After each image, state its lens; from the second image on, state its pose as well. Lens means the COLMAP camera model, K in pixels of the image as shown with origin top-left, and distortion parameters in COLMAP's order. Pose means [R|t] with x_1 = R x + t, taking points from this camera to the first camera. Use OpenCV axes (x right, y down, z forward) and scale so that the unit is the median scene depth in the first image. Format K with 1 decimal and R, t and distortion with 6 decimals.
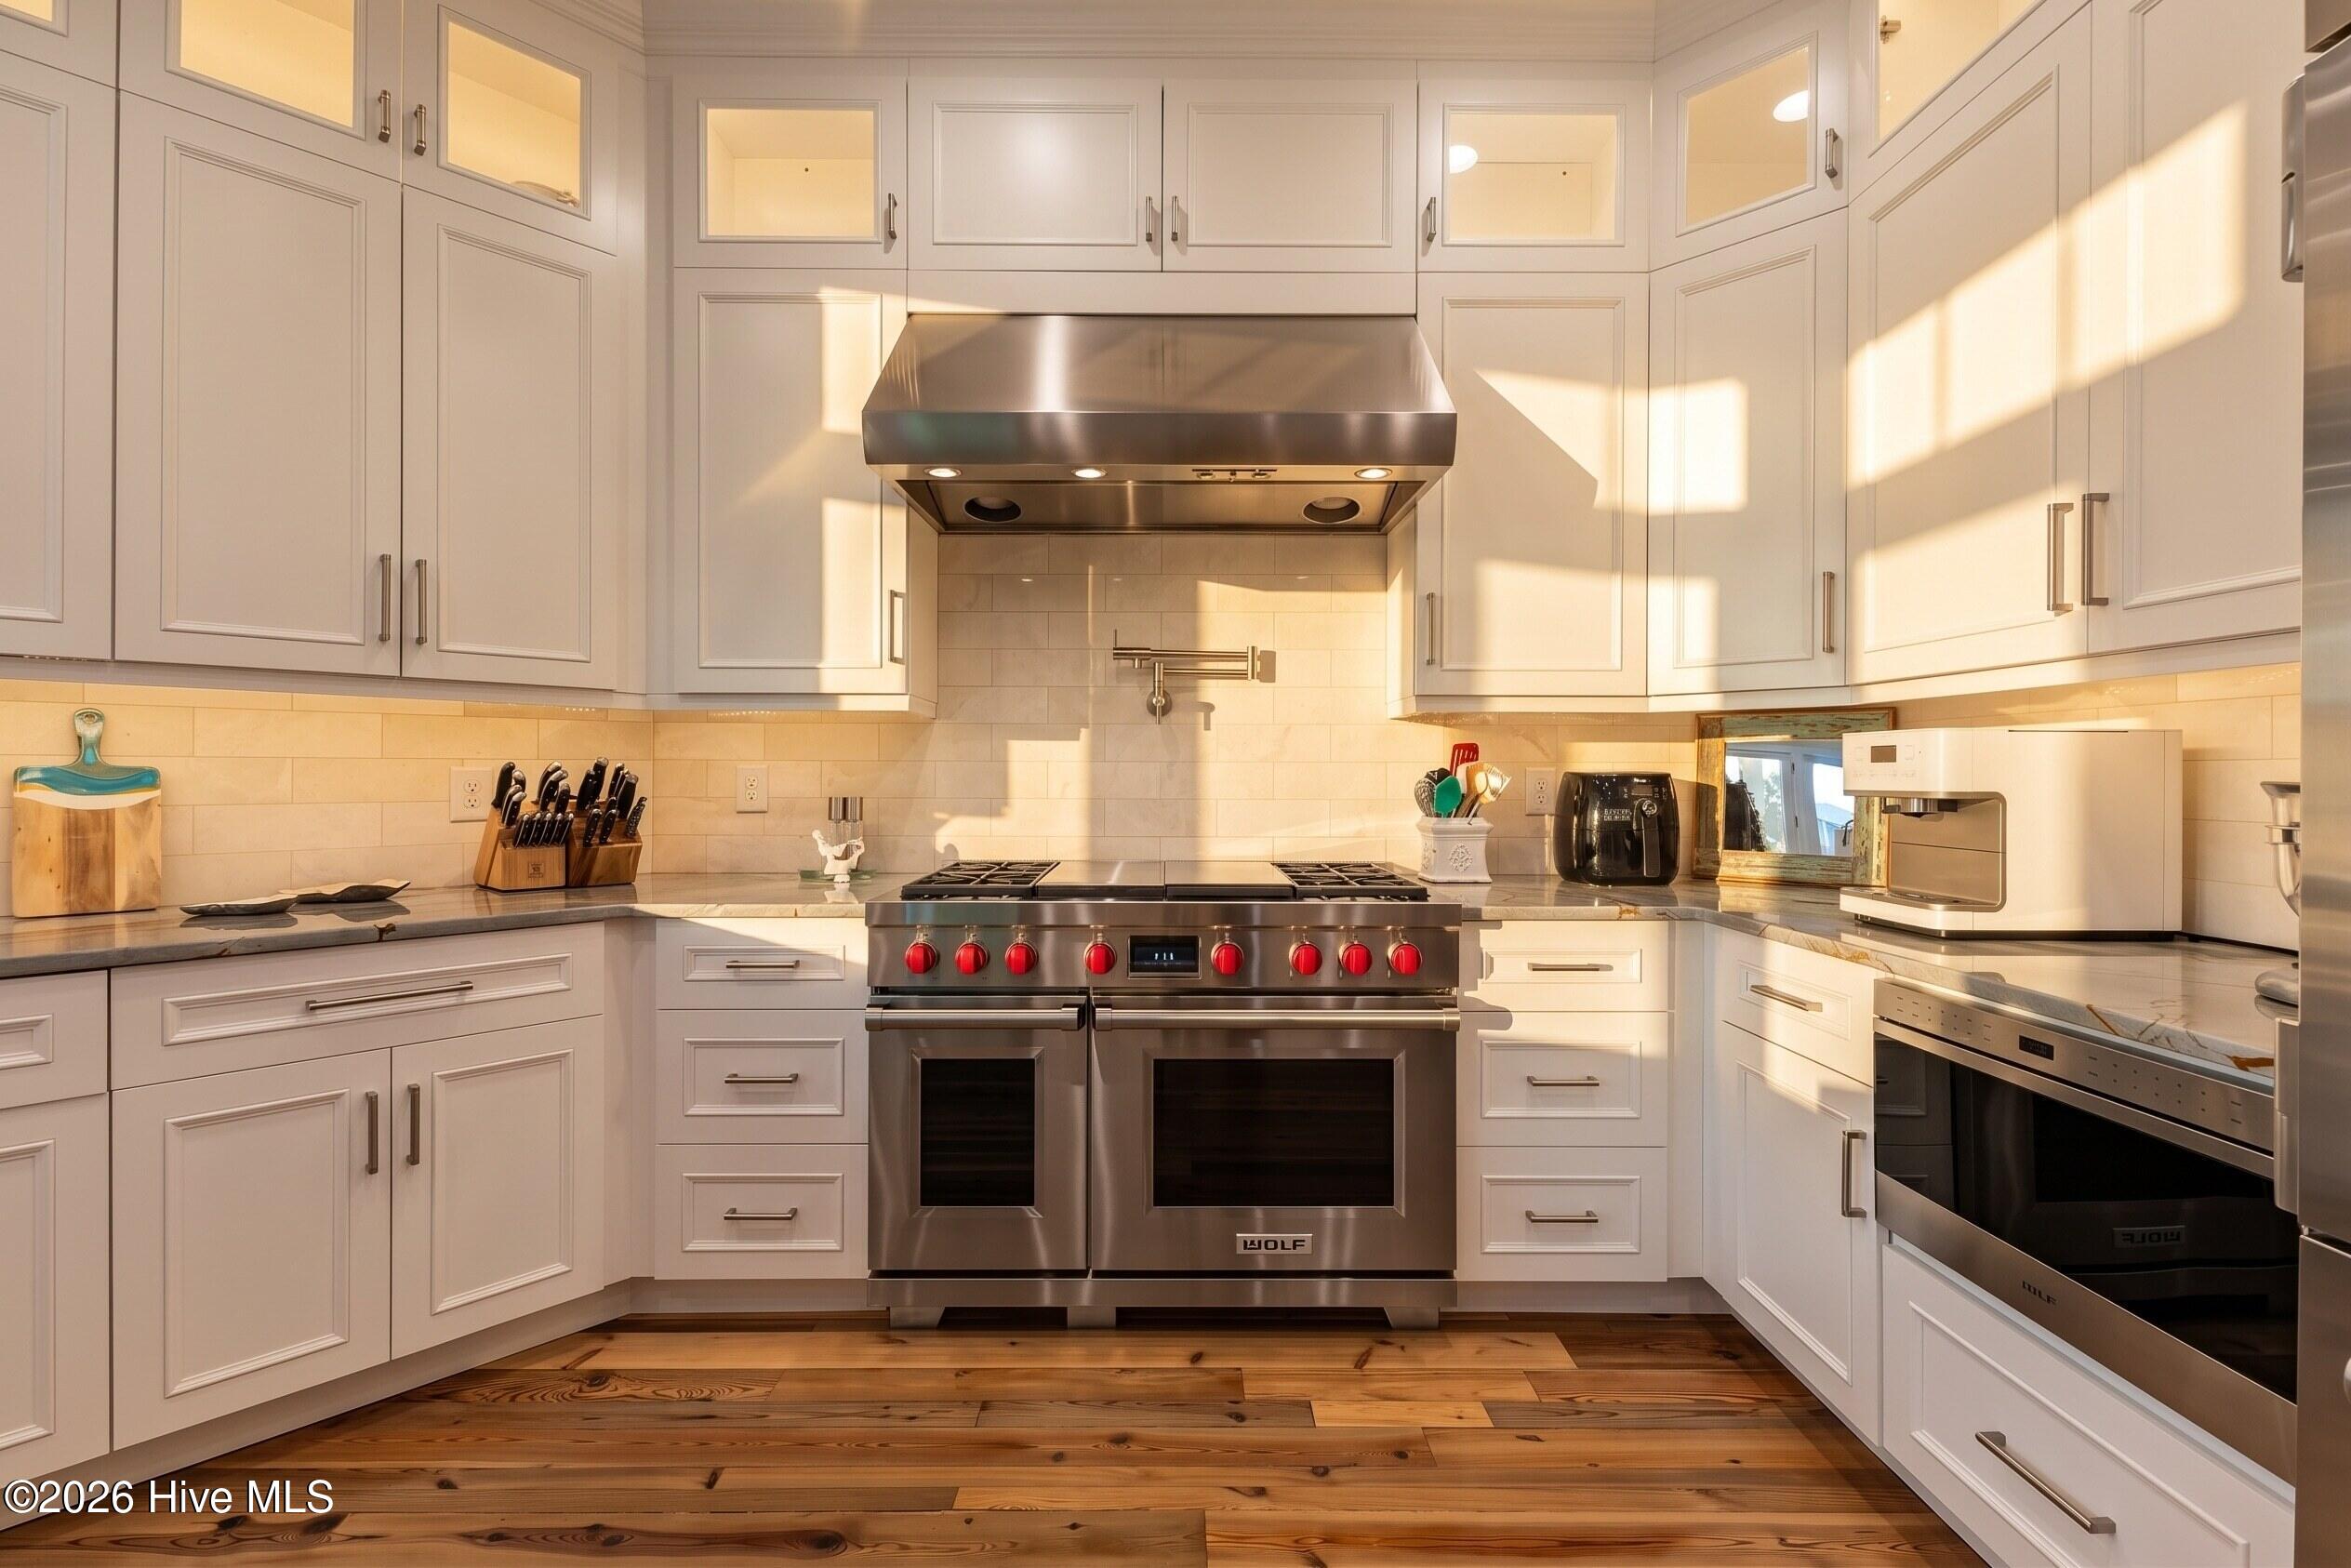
lens RADIAL K [[1015.7, 0, 1170.8], [0, 1015.7, 778.2], [0, 0, 1]] dist [0.009091, -0.000908]
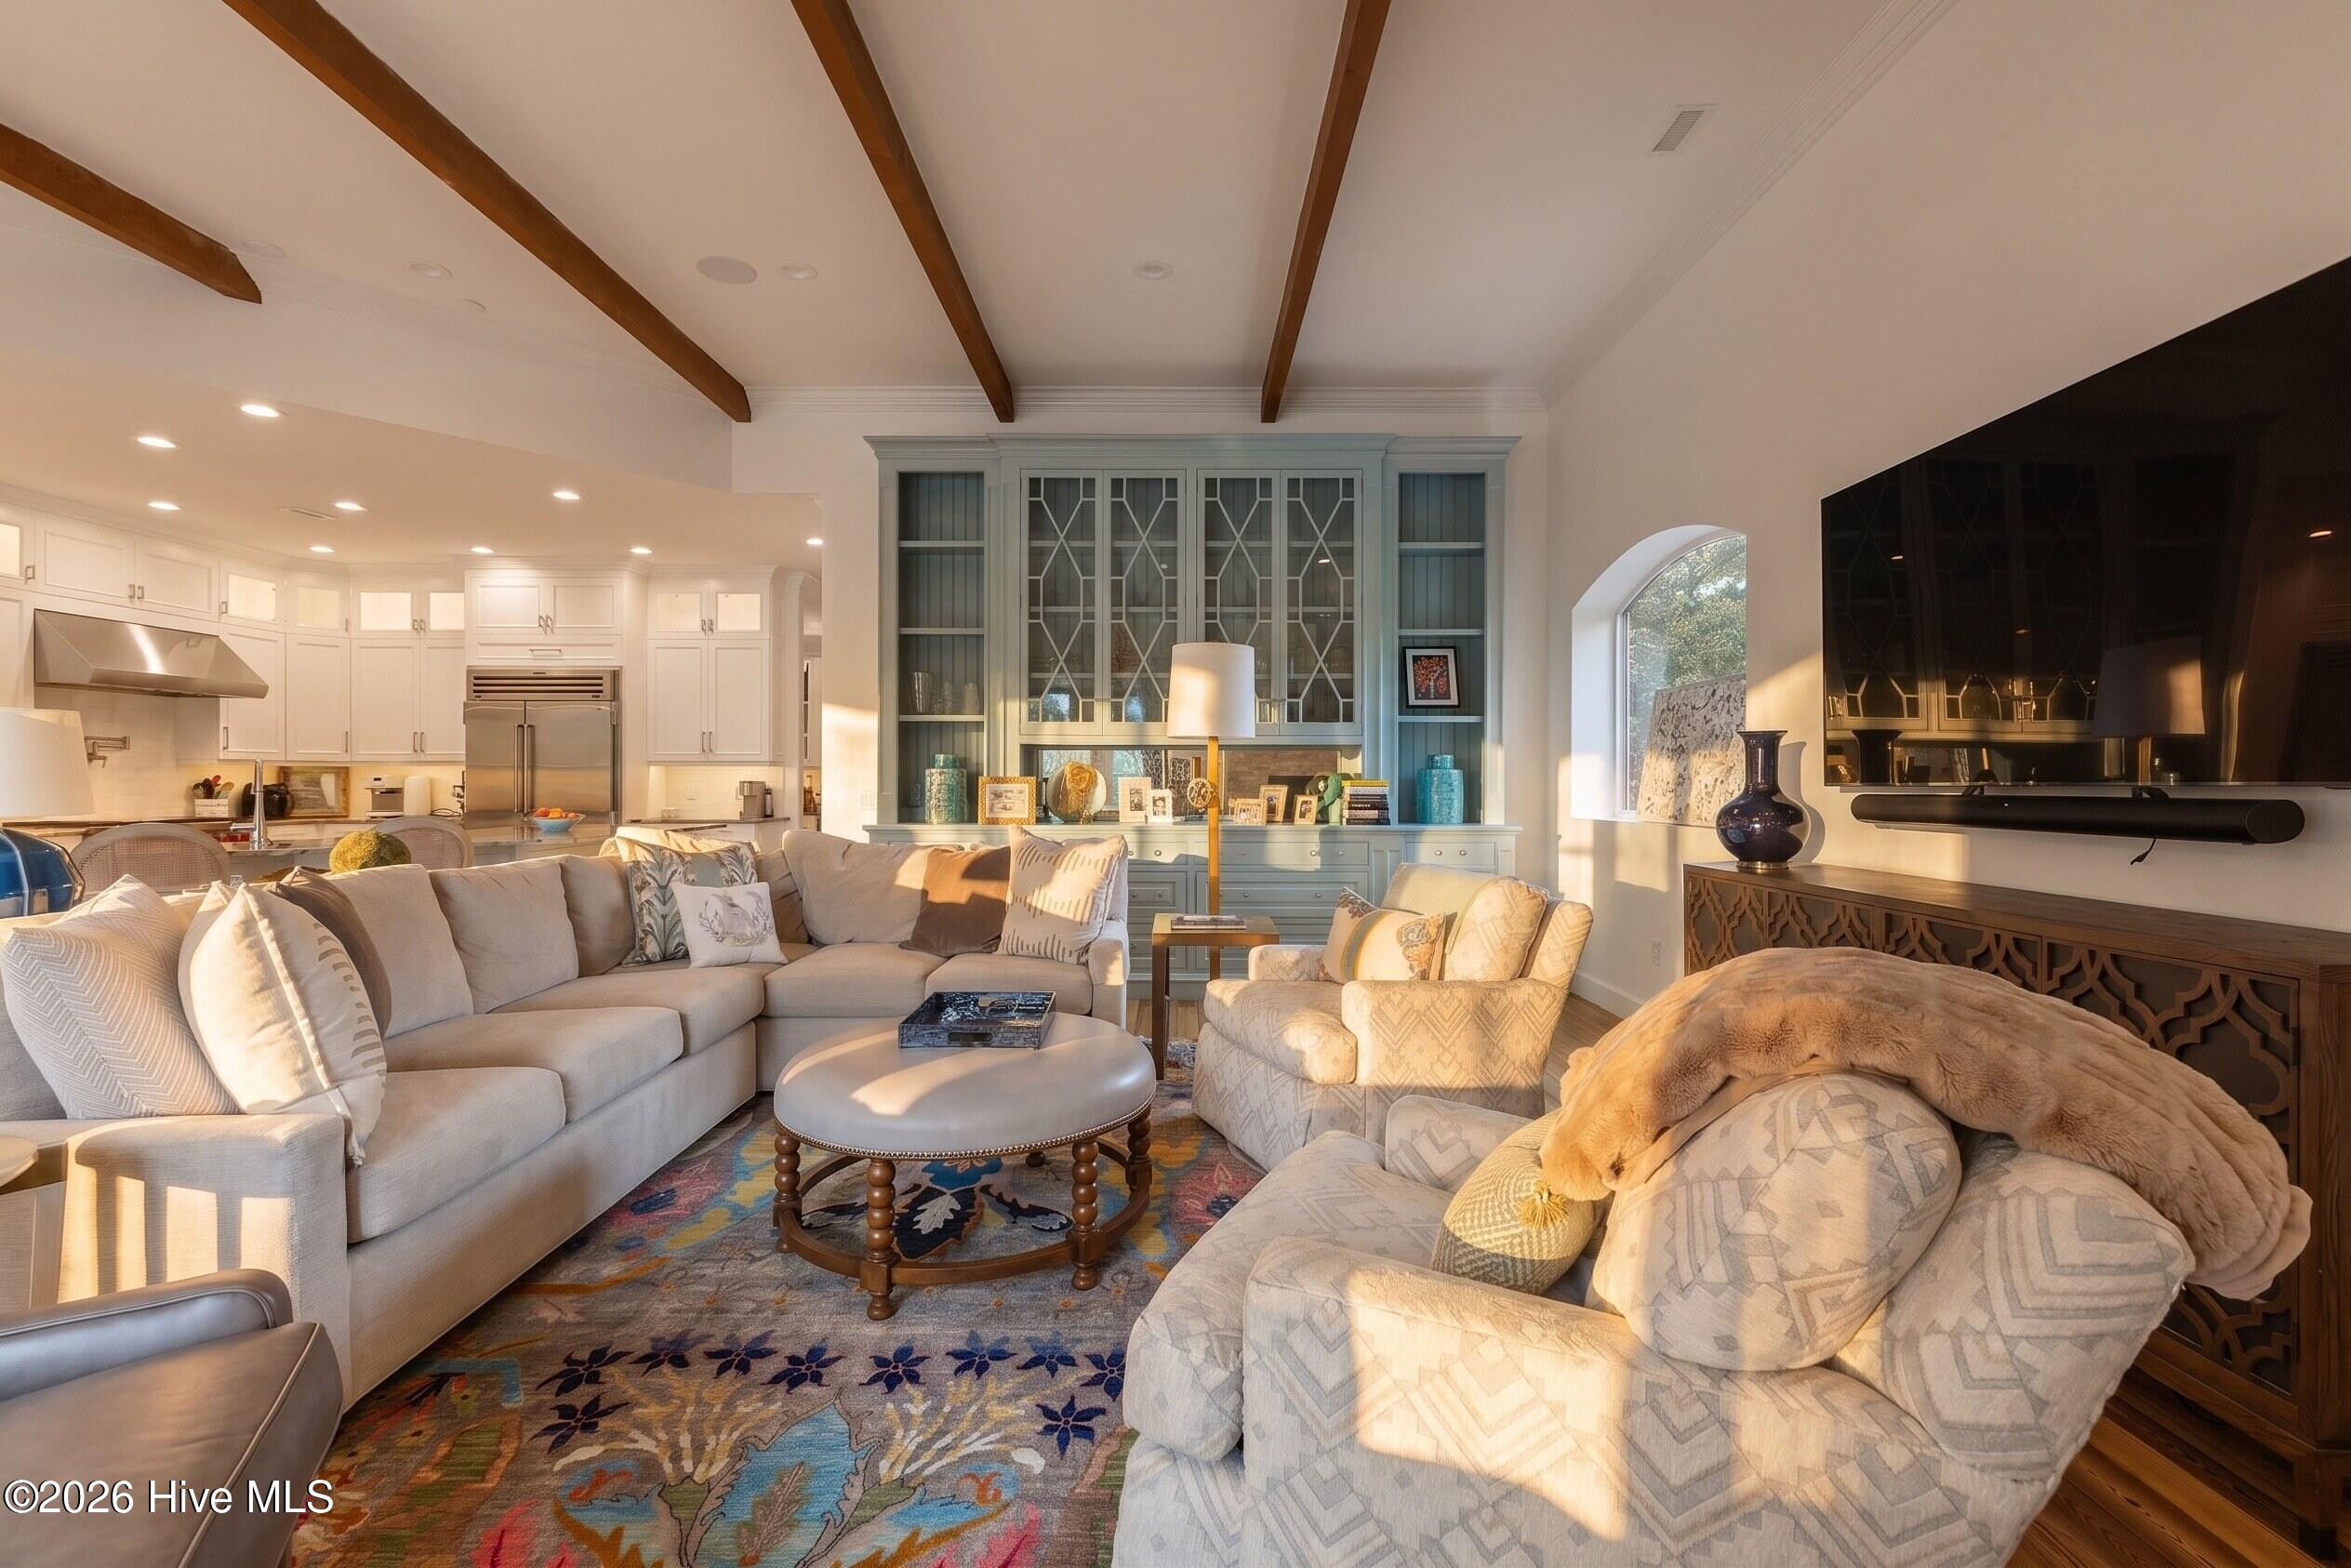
lens RADIAL K [[1015.7, 0, 1170.8], [0, 1015.7, 778.2], [0, 0, 1]] dist [0.009091, -0.000908]
pose [[-0.013982, -0.003399, 0.999896, -3.351715], [0.008883, 0.999954, 0.003523, -0.005260], [-0.999863, 0.008931, -0.013951, -2.166133]]
